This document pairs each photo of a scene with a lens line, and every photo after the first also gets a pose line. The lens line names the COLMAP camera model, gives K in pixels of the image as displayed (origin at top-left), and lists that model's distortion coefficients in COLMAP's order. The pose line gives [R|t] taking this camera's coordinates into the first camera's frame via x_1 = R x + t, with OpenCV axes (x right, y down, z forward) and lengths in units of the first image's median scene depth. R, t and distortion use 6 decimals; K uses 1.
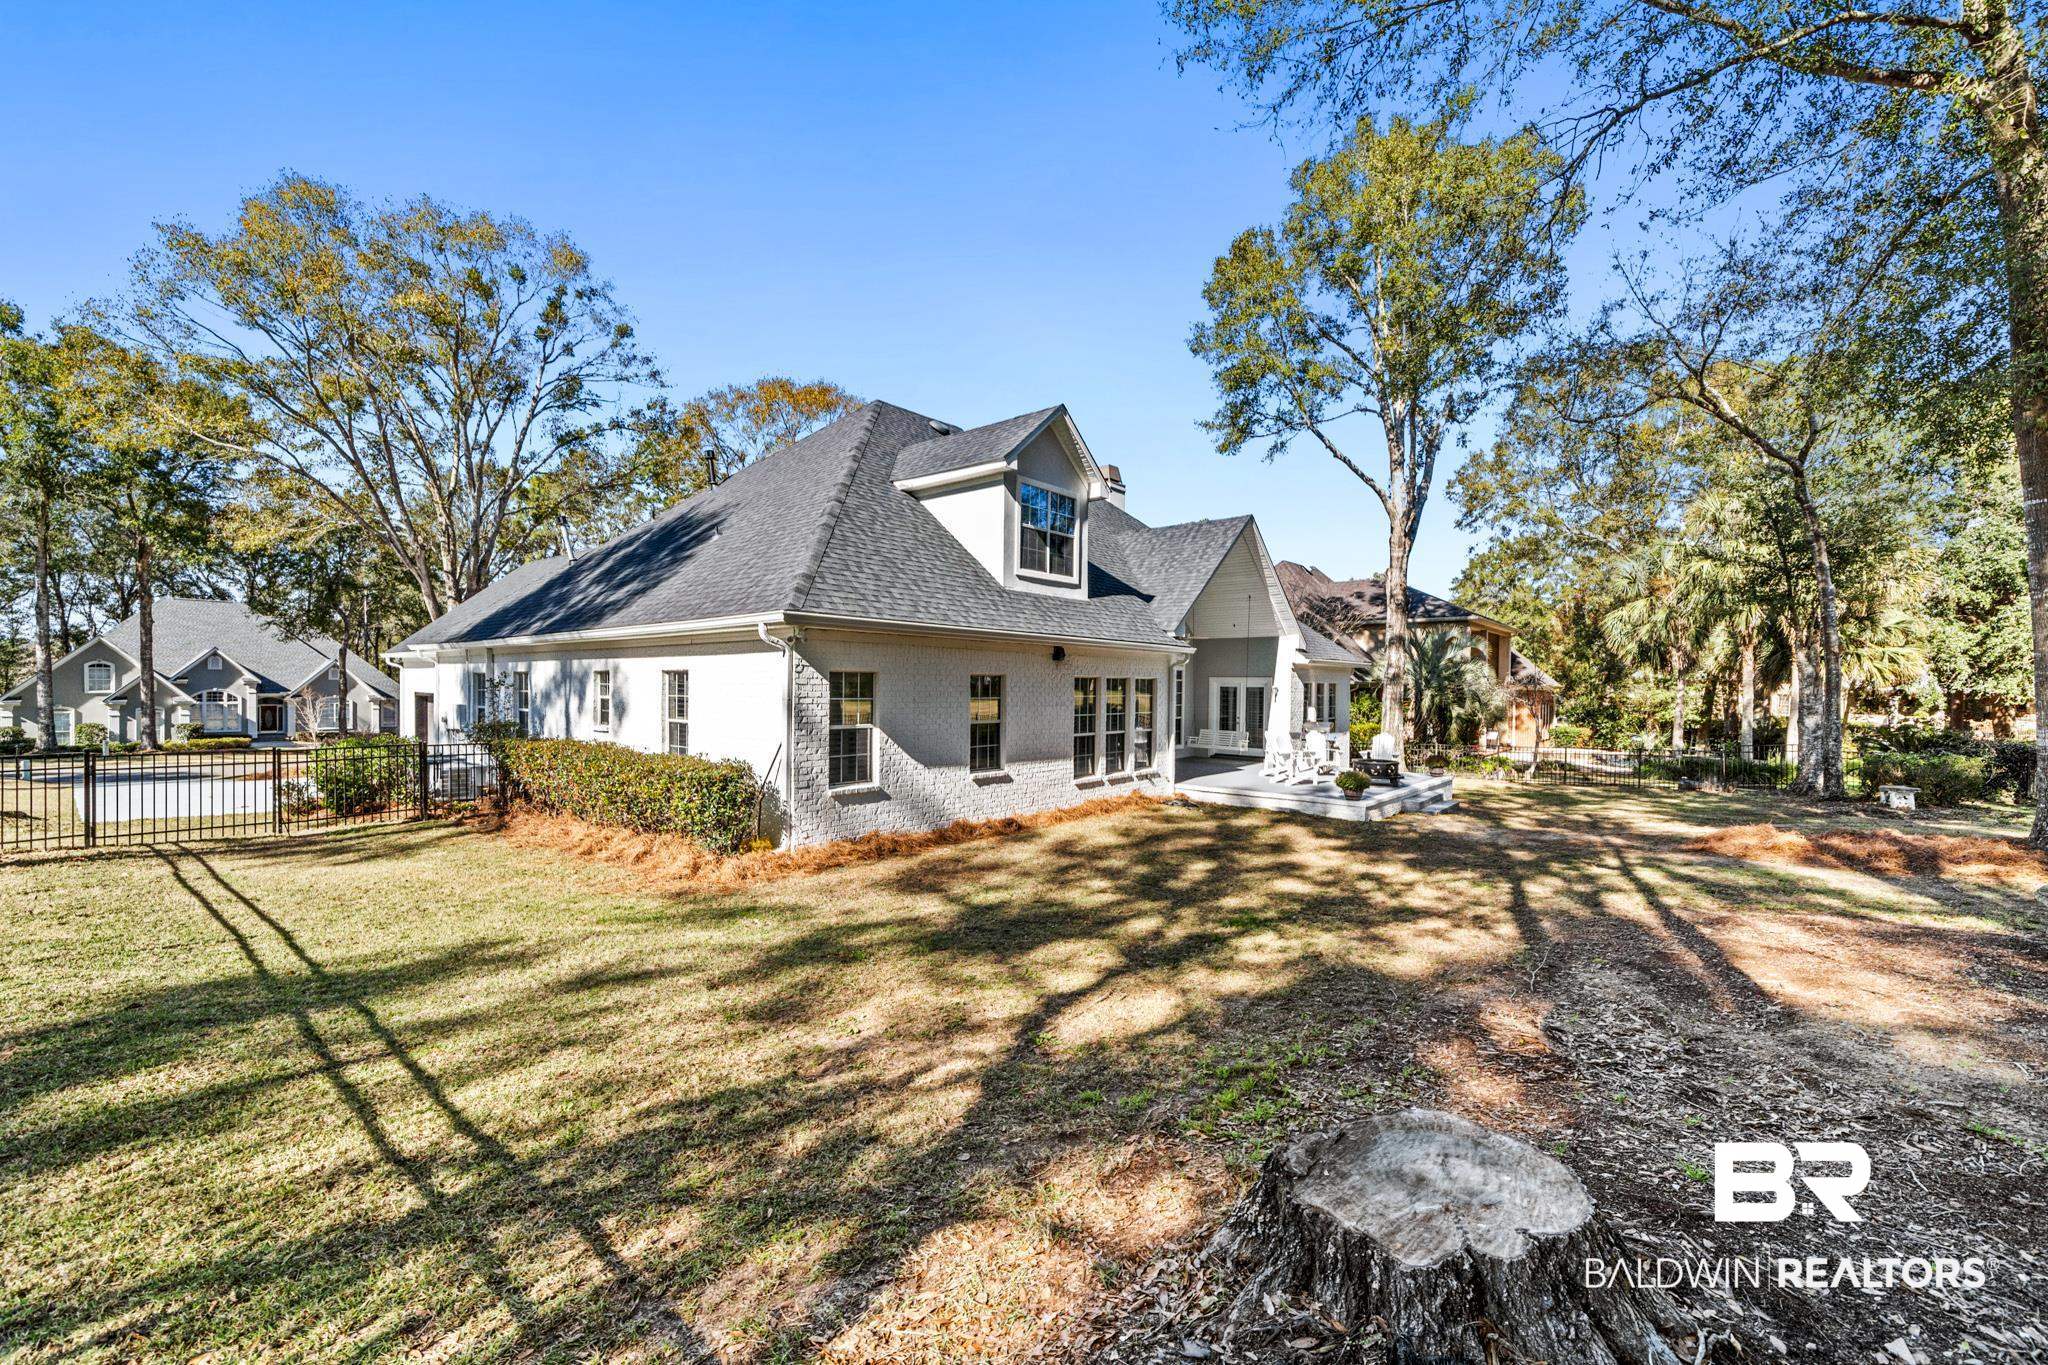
lens RADIAL K [[834.7, 0, 1034.8], [0, 834.7, 699.5], [0, 0, 1]] dist [-0.003750, 0.000658]
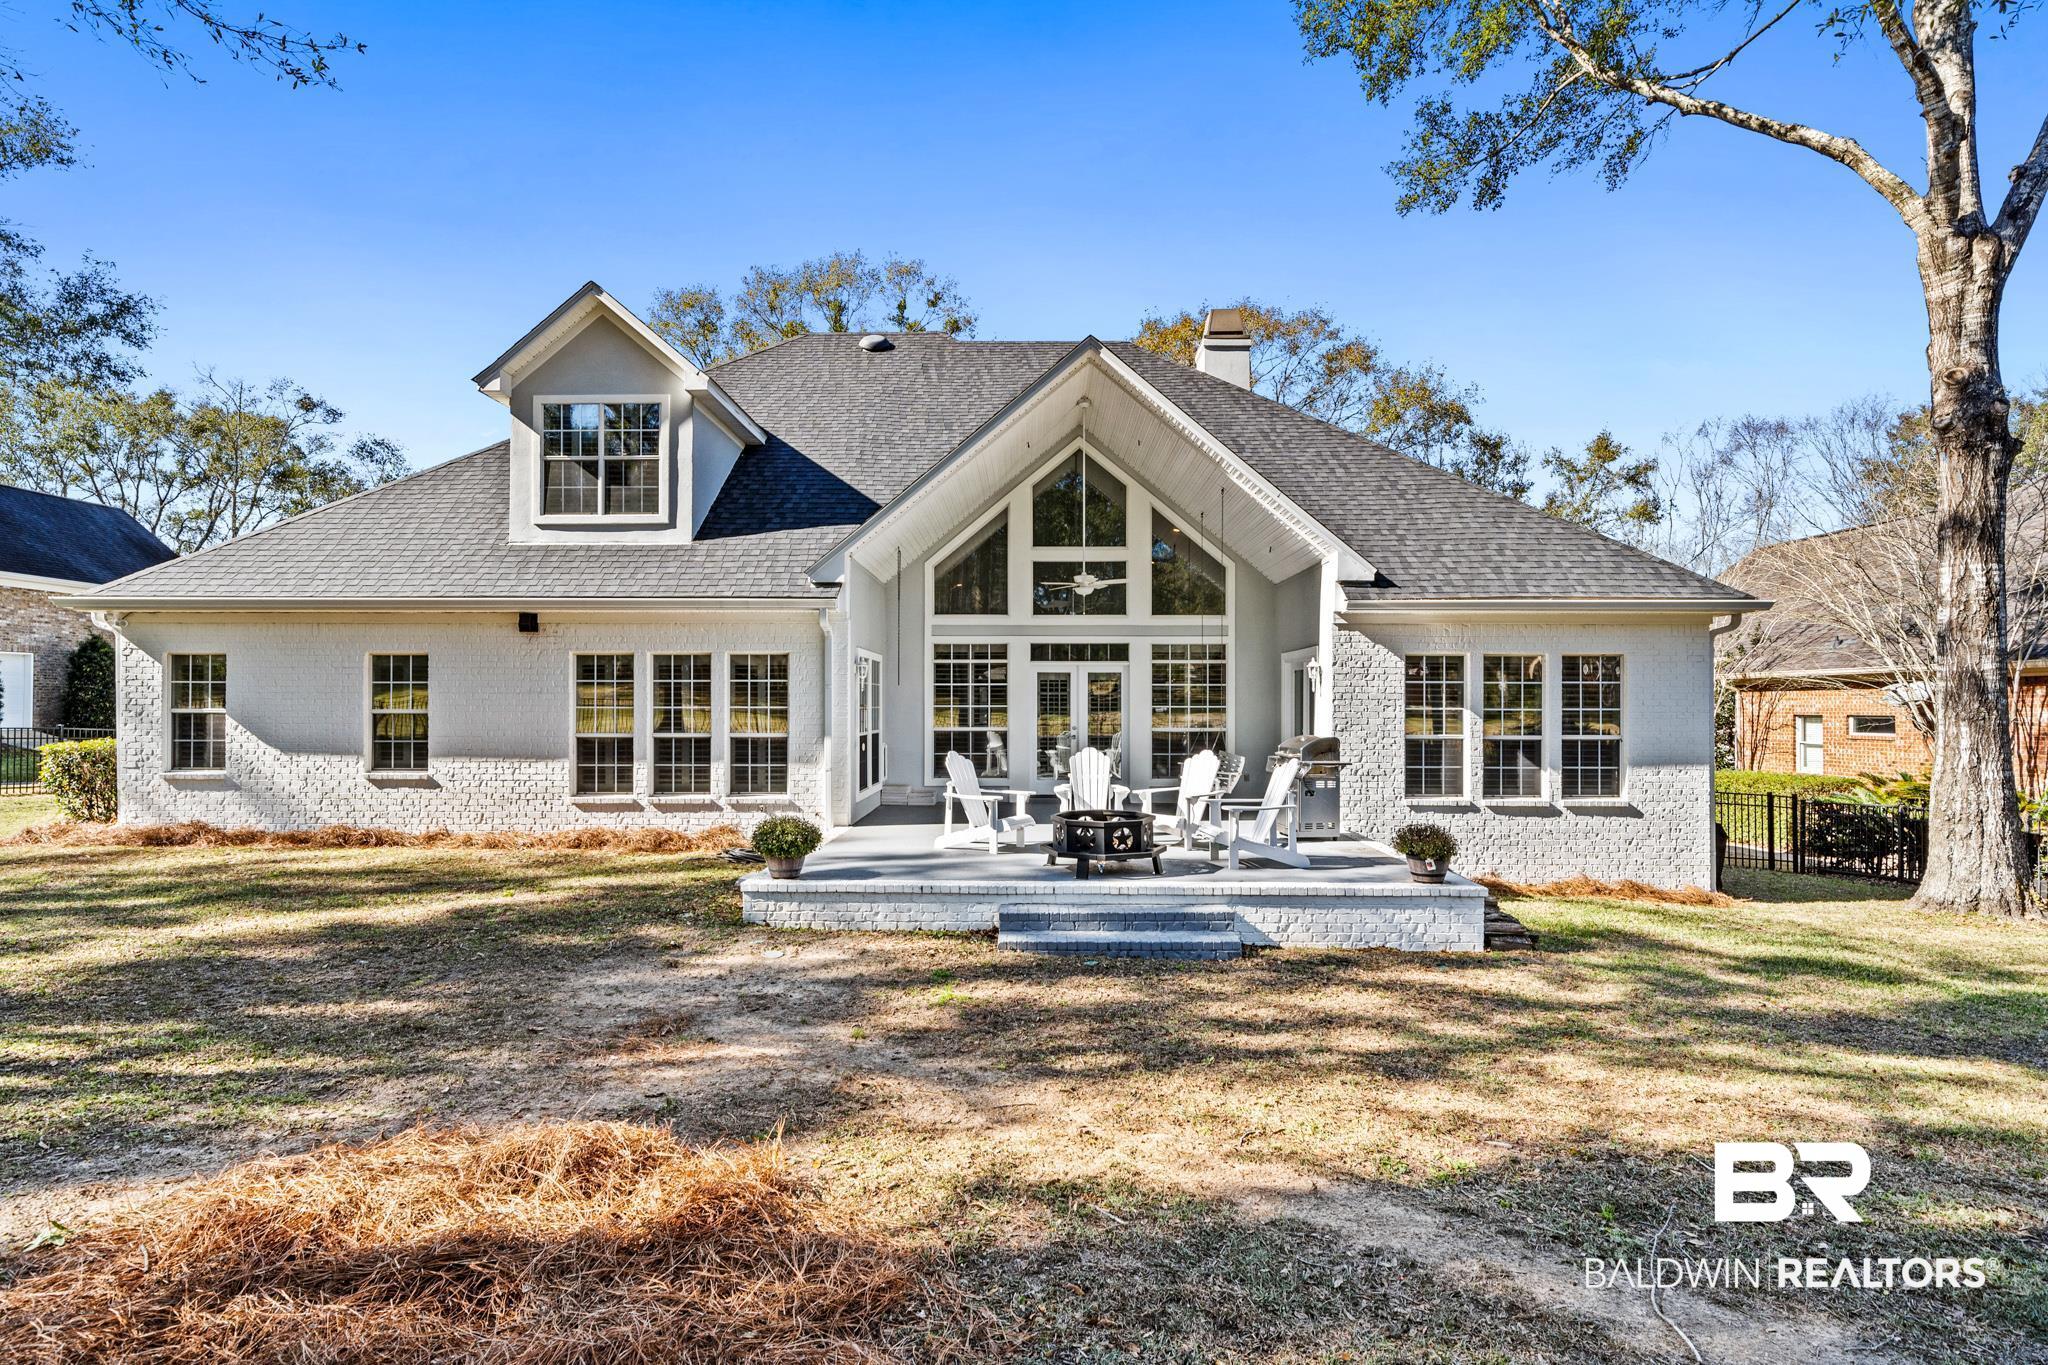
lens RADIAL K [[1009.6, 0, 1030.3], [0, 1009.6, 695.9], [0, 0, 1]] dist [-0.006616, 0.004681]
pose [[0.635197, 0.003074, -0.772344, 0.981728], [-0.006260, 0.999980, -0.001168, 0.008031], [0.772325, 0.005577, 0.635203, 0.754543]]
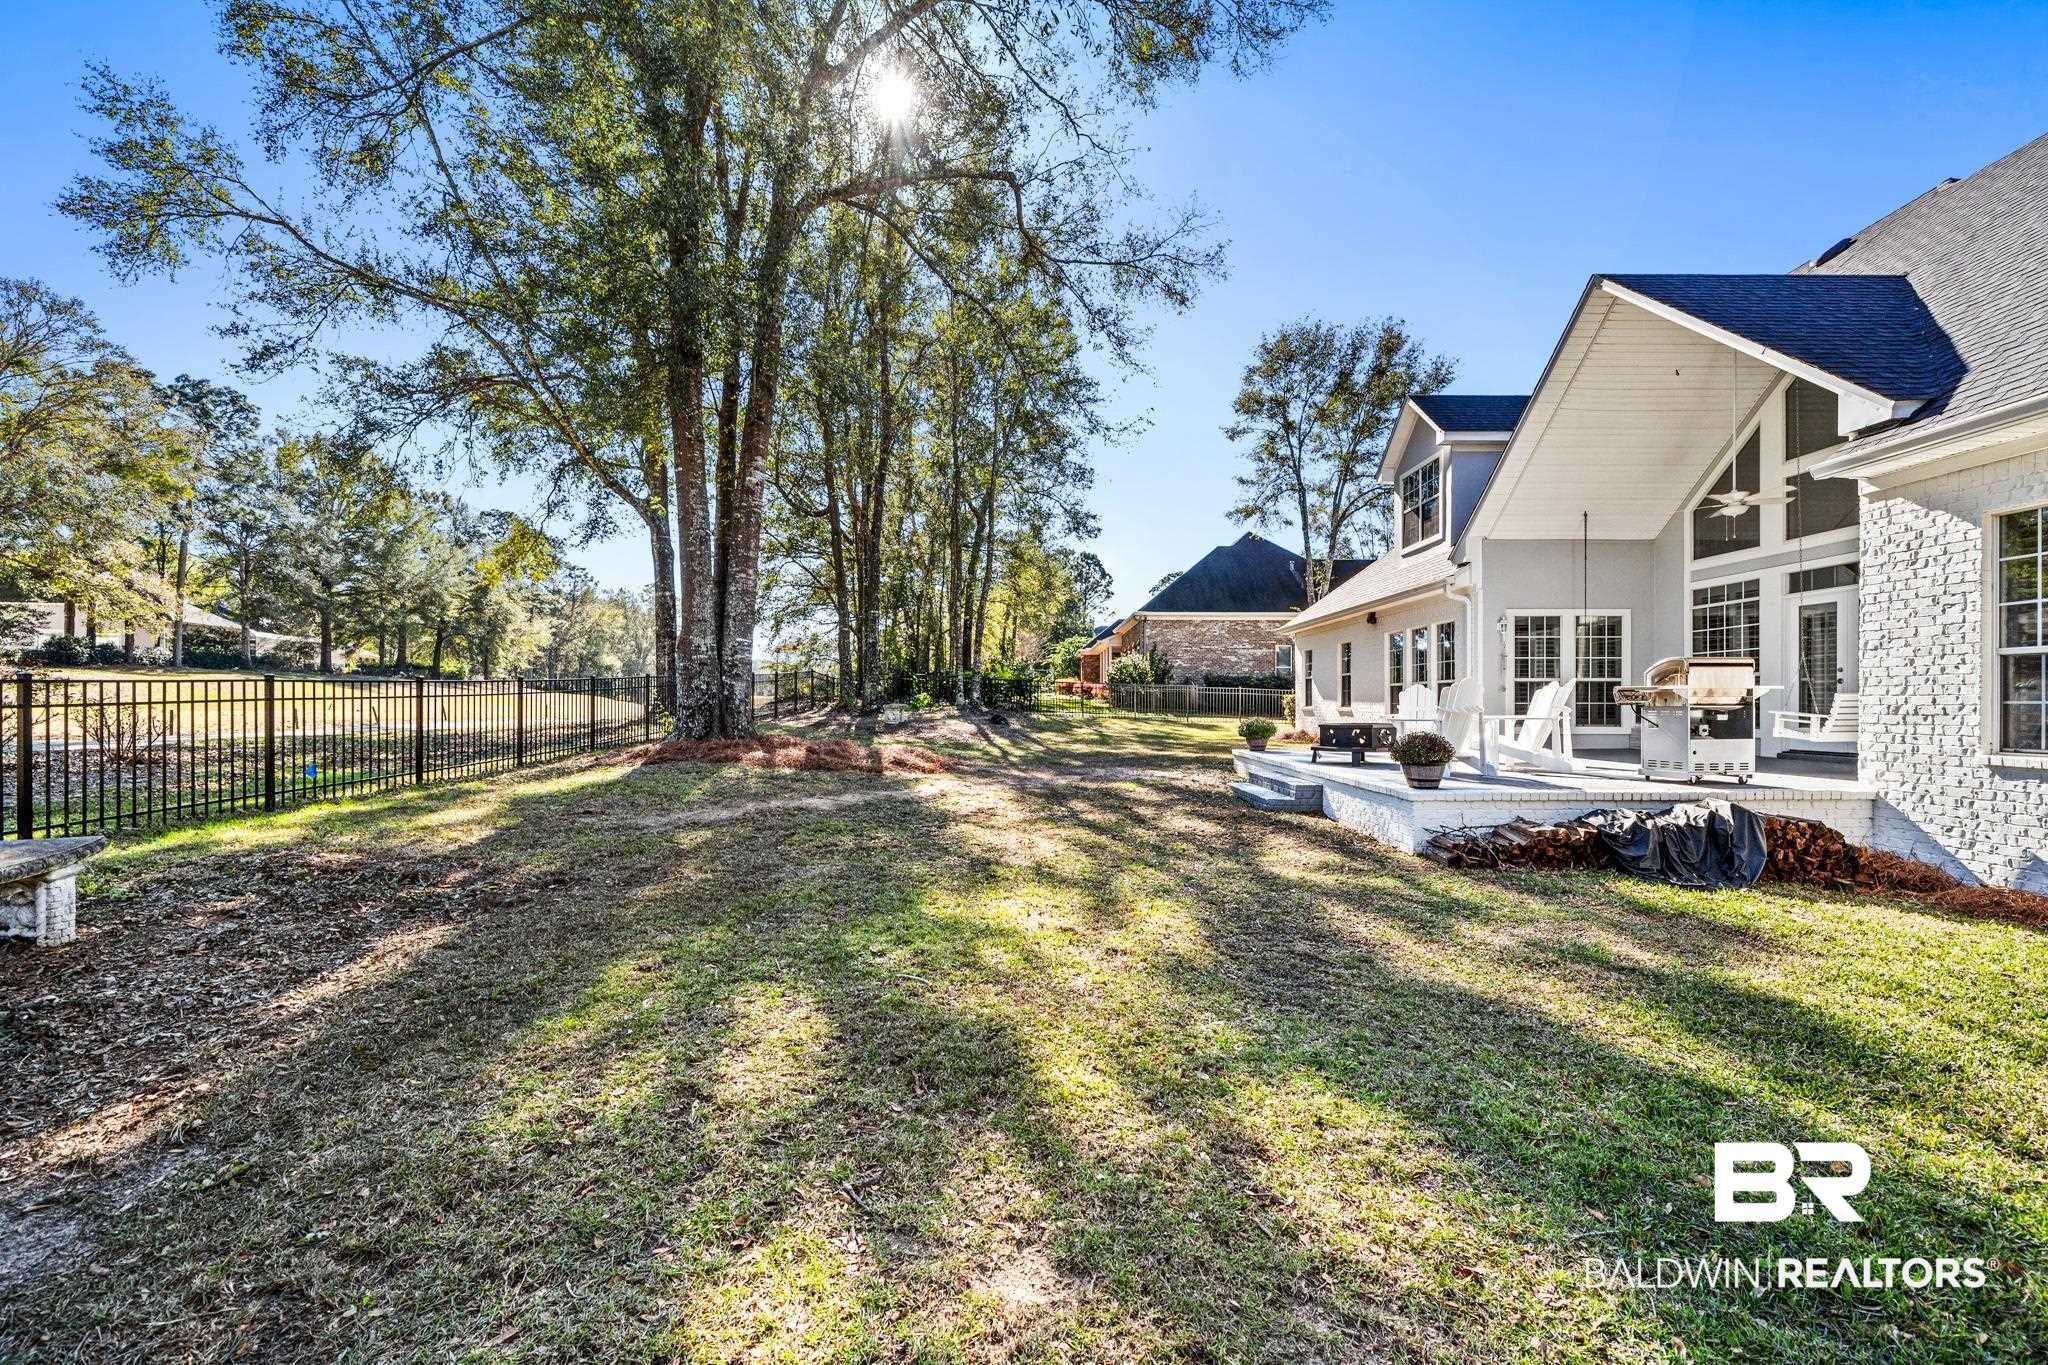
lens RADIAL K [[834.7, 0, 1017.1], [0, 834.7, 694.5], [0, 0, 1]] dist [-0.003750, 0.000658]
pose [[-0.782638, -0.000527, -0.622477, 1.182819], [0.003707, 0.999978, -0.005508, 0.063499], [0.622466, -0.006618, -0.782619, 1.592027]]
